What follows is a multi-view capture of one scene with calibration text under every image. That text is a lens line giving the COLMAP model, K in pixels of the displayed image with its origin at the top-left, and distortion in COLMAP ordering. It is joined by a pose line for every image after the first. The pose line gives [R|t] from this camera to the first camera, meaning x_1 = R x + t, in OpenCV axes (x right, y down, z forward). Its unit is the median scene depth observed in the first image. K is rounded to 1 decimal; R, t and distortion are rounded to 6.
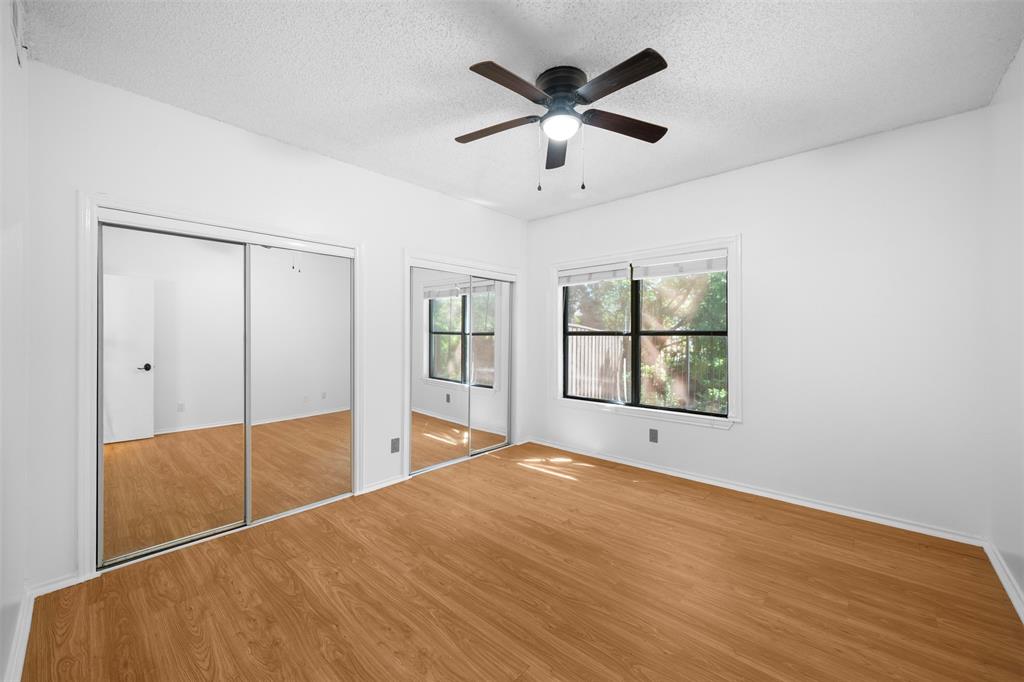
lens RADIAL K [[395.4, 0, 503.9], [0, 395.4, 339.2], [0, 0, 1]] dist [-0.000807, -0.000897]
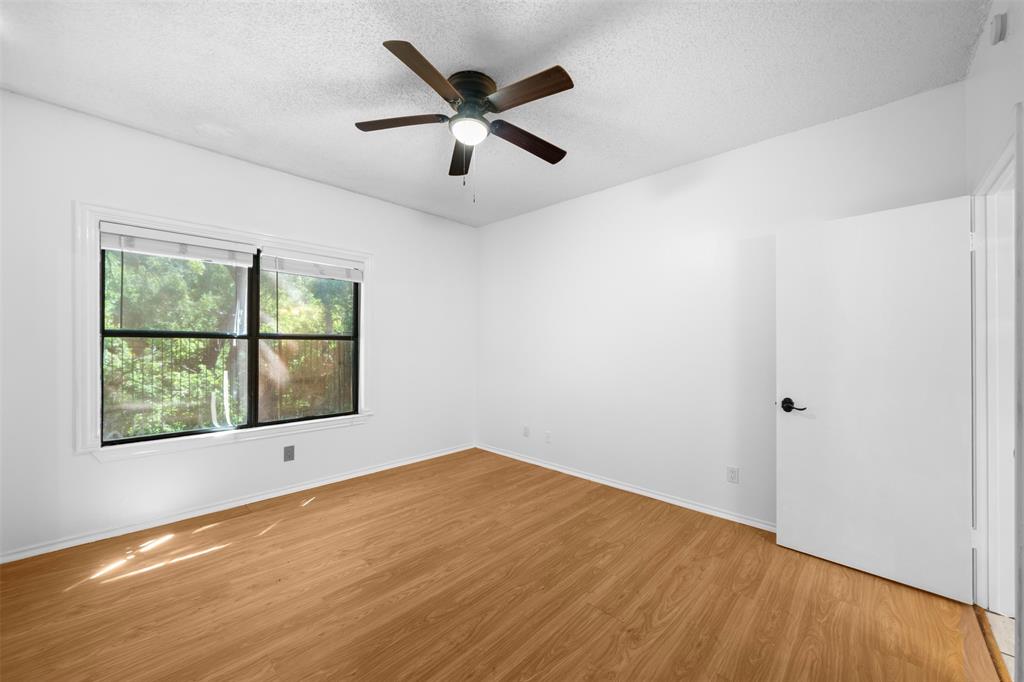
lens RADIAL K [[395.4, 0, 504.0], [0, 395.4, 342.5], [0, 0, 1]] dist [-0.000807, -0.000897]
pose [[0.020318, 0.002070, 0.999791, -0.643355], [-0.000765, 0.999998, -0.002055, -0.000107], [-0.999793, -0.000723, 0.020320, 0.665111]]
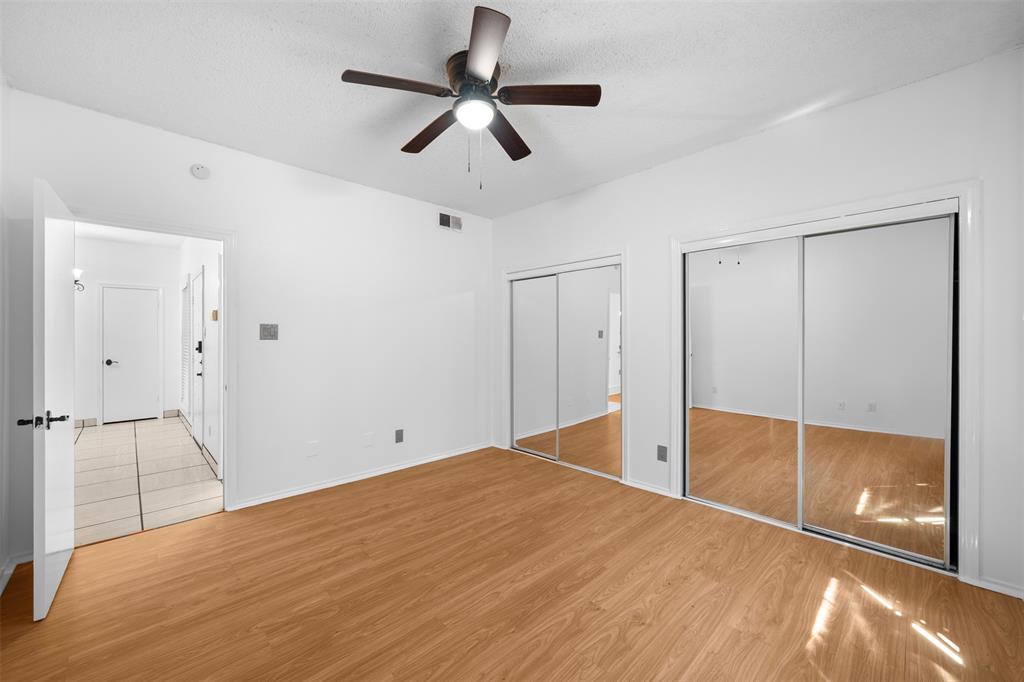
lens RADIAL K [[395.4, 0, 511.5], [0, 395.4, 336.4], [0, 0, 1]] dist [-0.000807, -0.000897]
pose [[-0.043659, 0.003392, -0.999041, 0.808547], [-0.003865, 0.999986, 0.003564, -0.007654], [0.999039, 0.004017, -0.043645, 0.841823]]
